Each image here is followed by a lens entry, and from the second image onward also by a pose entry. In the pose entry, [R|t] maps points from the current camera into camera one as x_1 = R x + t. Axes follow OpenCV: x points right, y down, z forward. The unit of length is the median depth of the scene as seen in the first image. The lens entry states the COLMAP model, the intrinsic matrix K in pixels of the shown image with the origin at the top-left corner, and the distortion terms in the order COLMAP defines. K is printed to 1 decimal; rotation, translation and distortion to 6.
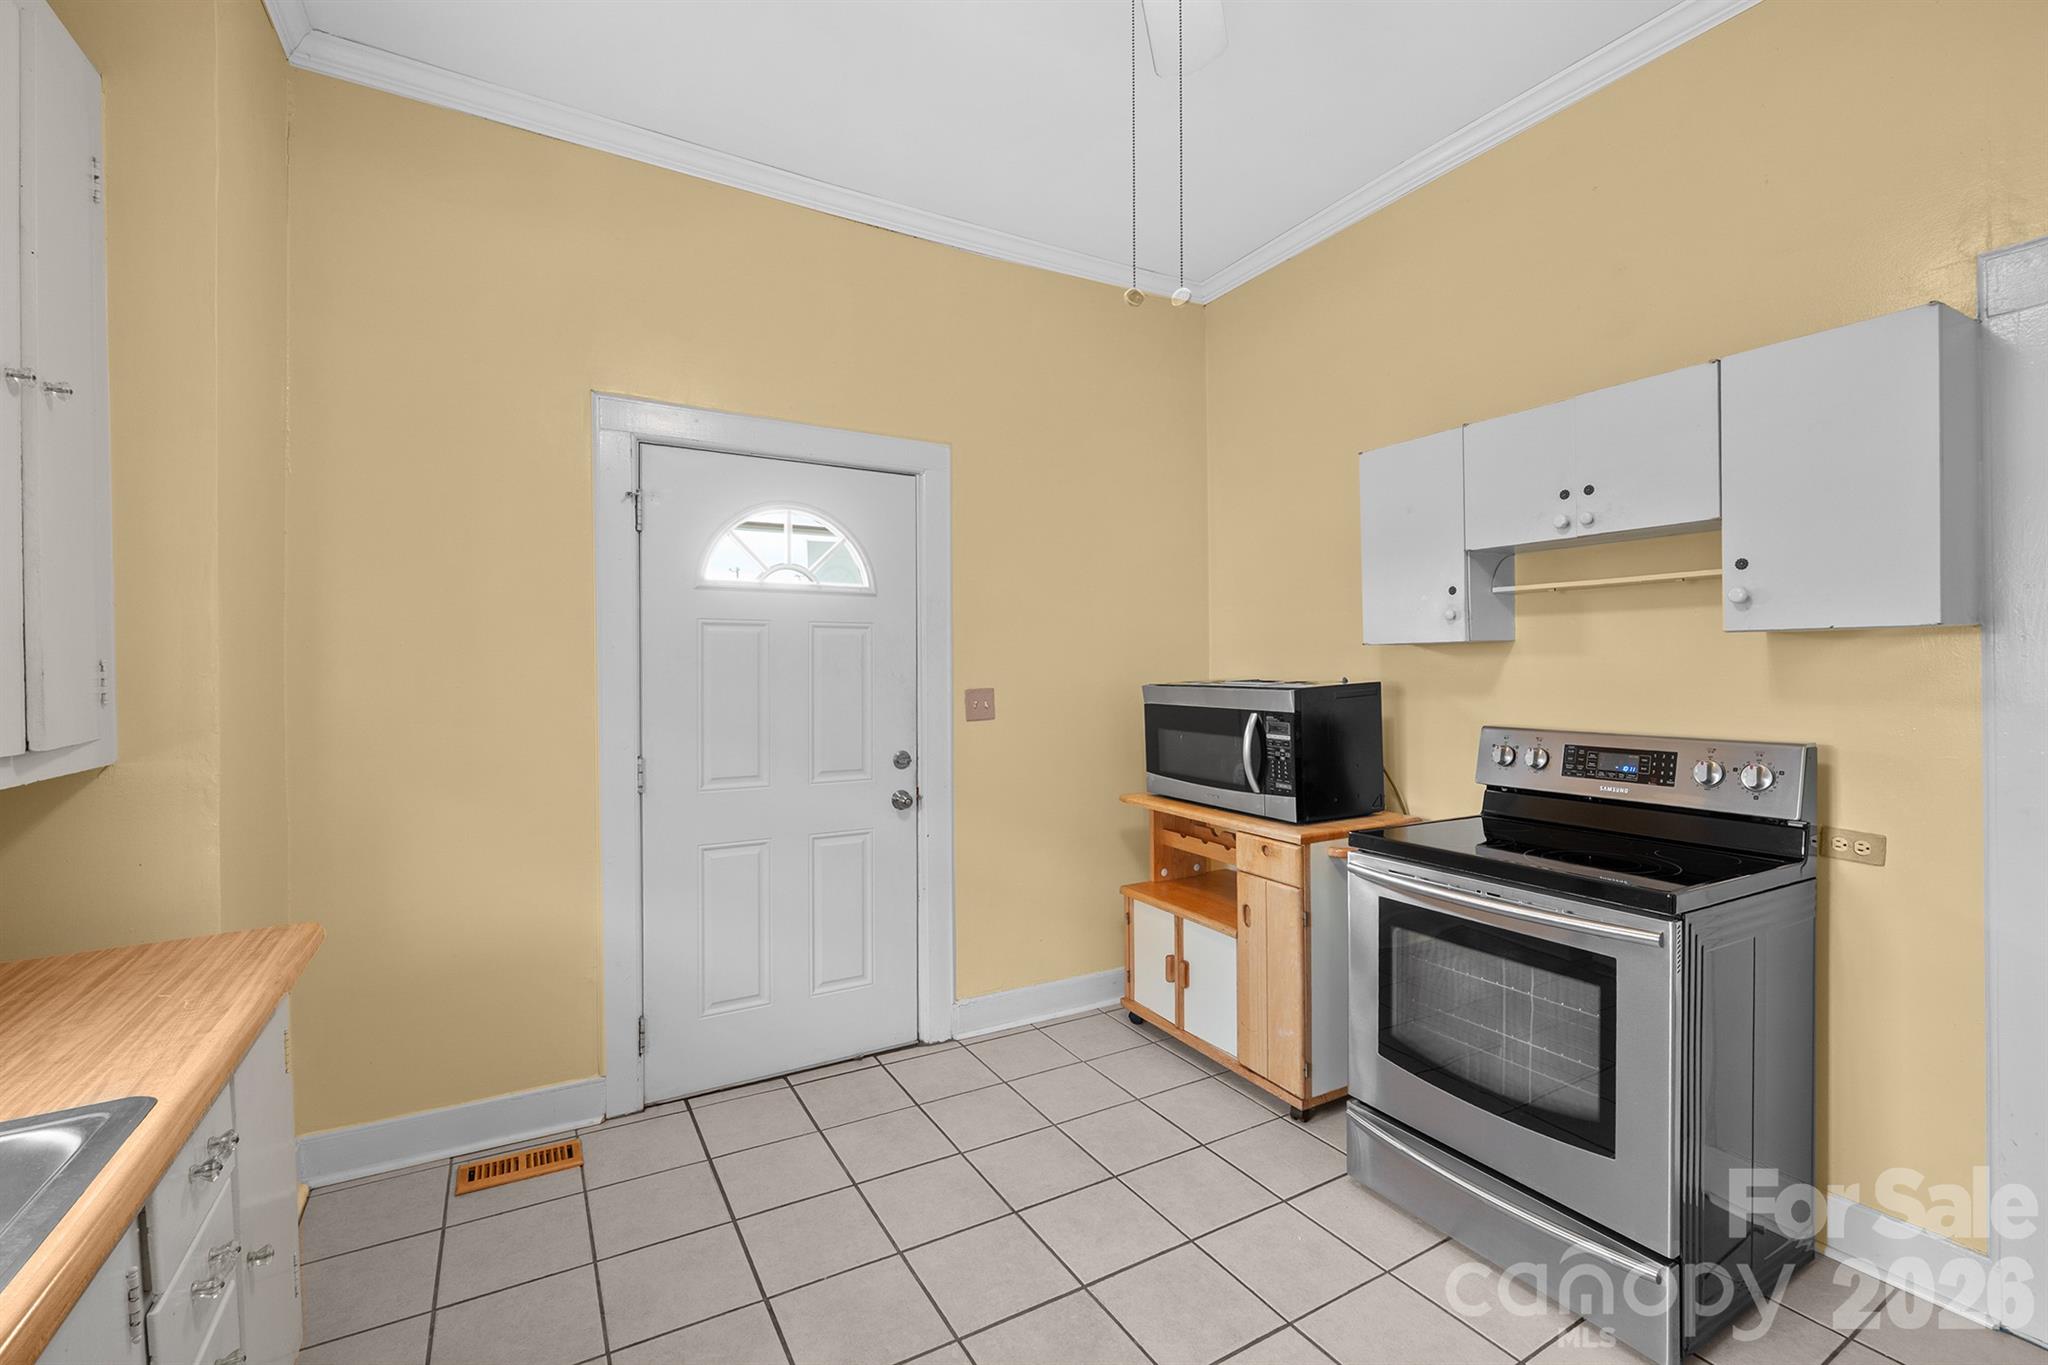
lens RADIAL K [[881.0, 0, 1022.5], [0, 881.0, 674.6], [0, 0, 1]] dist [-0.011944, 0.002765]
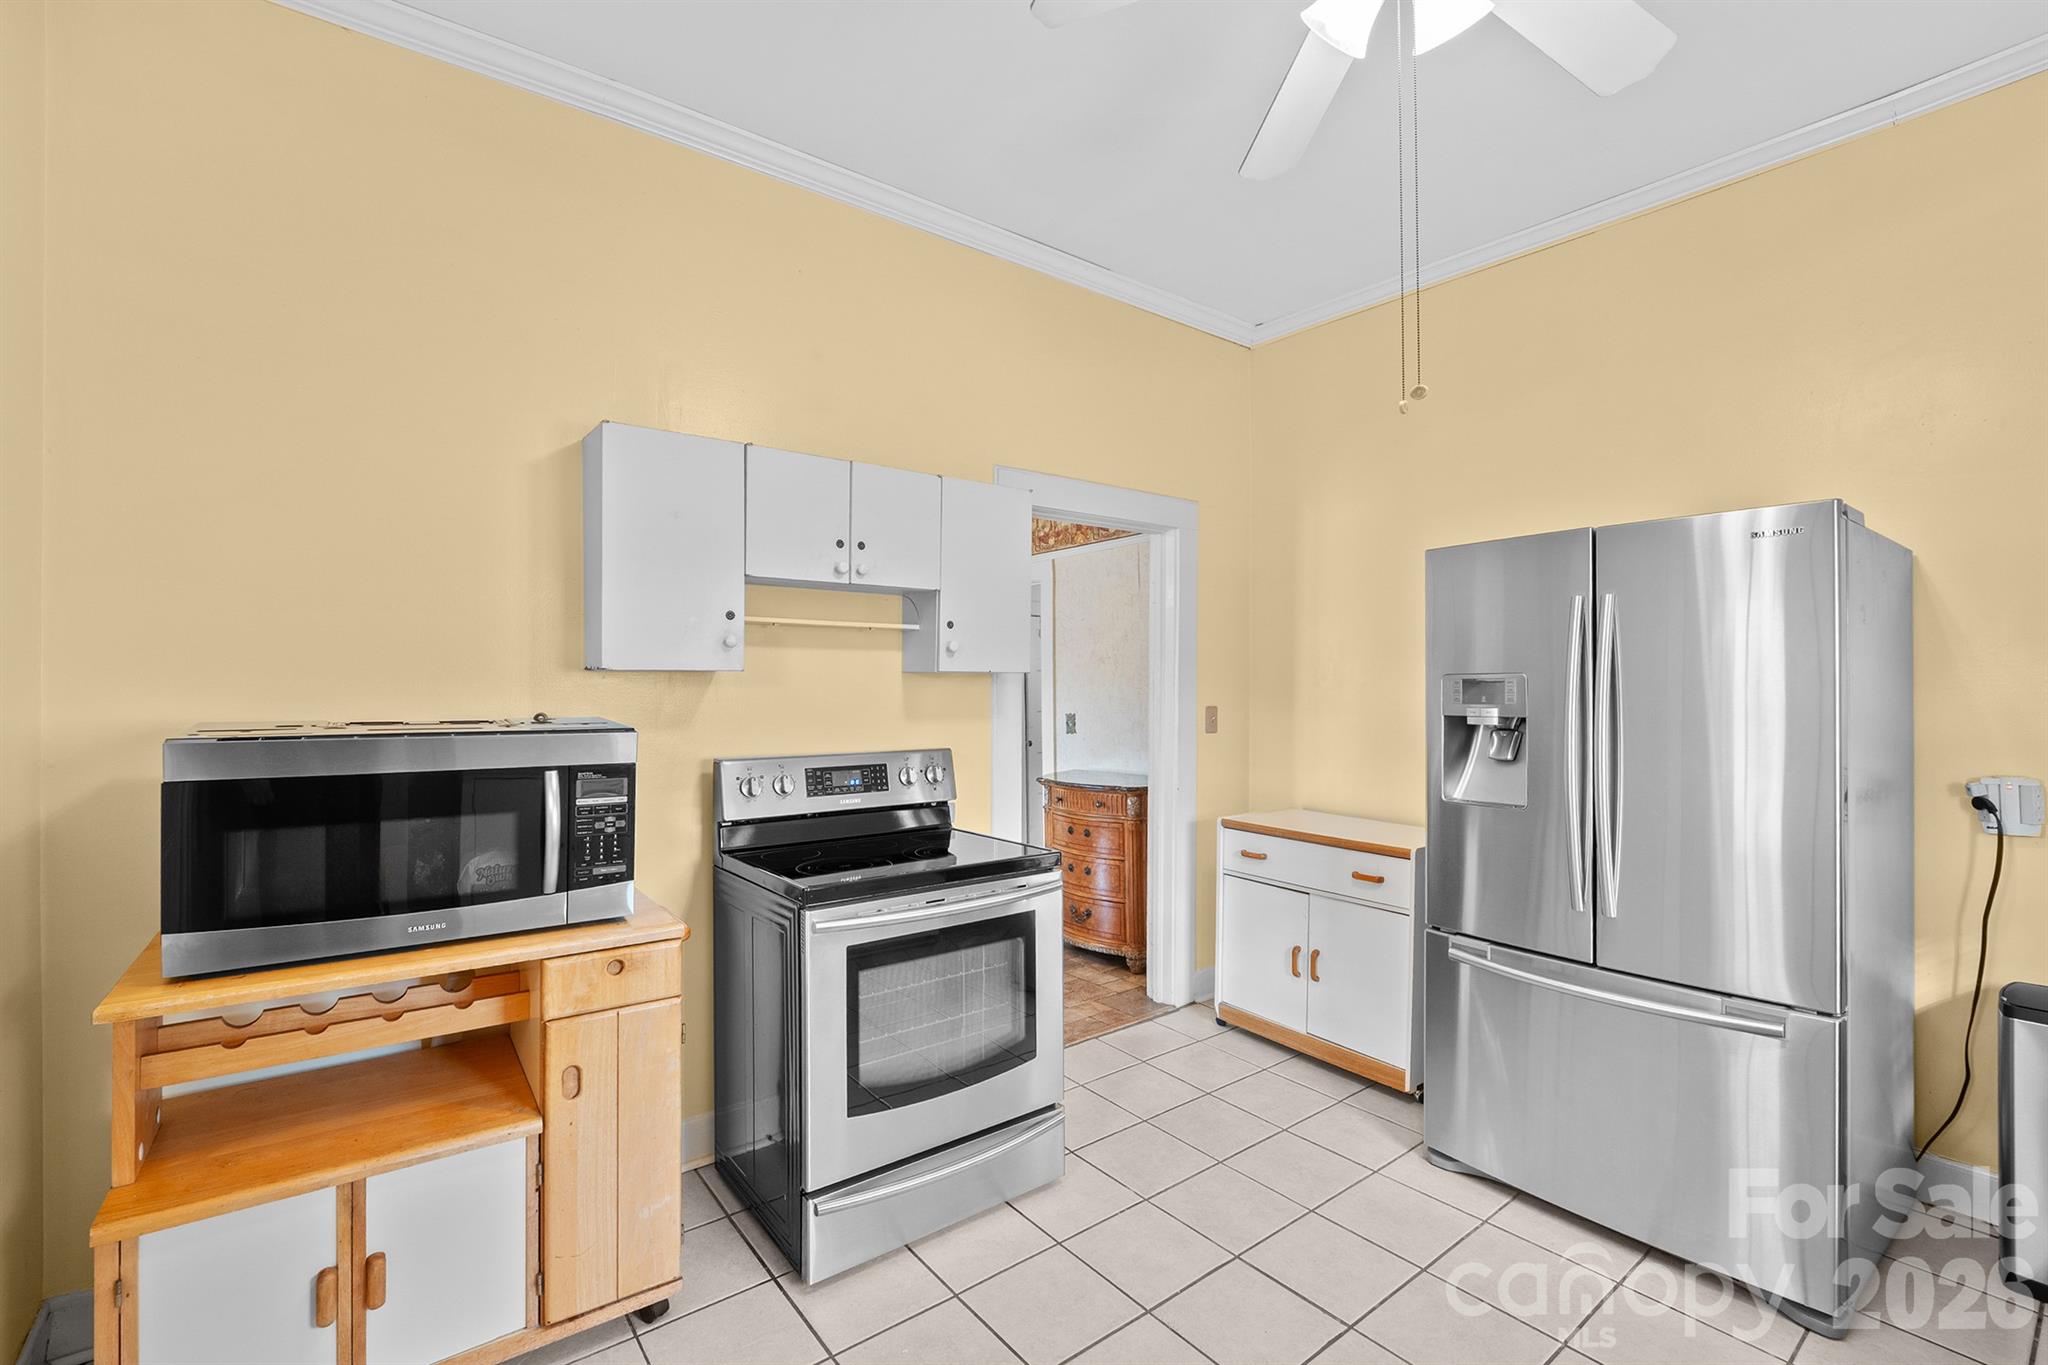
lens RADIAL K [[881.0, 0, 1025.5], [0, 881.0, 682.1], [0, 0, 1]] dist [-0.011944, 0.002765]
pose [[-0.128681, 0.011079, 0.991624, -0.518339], [0.009584, 0.999905, -0.009927, -0.014528], [-0.991640, 0.008226, -0.128775, 0.894322]]
